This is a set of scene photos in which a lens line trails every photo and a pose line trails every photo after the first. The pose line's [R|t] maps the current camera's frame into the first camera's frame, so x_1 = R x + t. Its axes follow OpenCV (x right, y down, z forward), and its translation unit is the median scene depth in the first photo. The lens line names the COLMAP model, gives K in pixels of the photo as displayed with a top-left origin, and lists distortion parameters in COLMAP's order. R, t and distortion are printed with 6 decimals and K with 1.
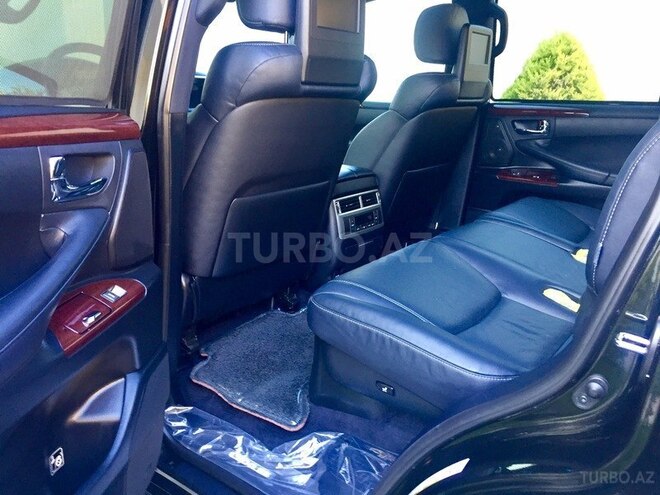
lens RADIAL K [[564.6, 0, 326.3], [0, 564.6, 249.9], [0, 0, 1]] dist [0.058682, -0.086608]
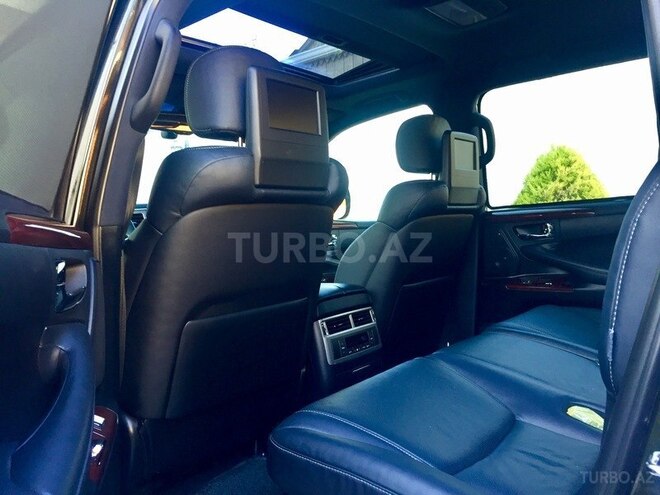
lens RADIAL K [[564.6, 0, 330.8], [0, 564.6, 248.9], [0, 0, 1]] dist [0.058682, -0.086608]
pose [[0.996735, -0.073960, -0.032381, 0.078148], [0.063913, 0.967845, -0.243292, 0.023118], [0.049334, 0.240428, 0.969413, 0.125443]]
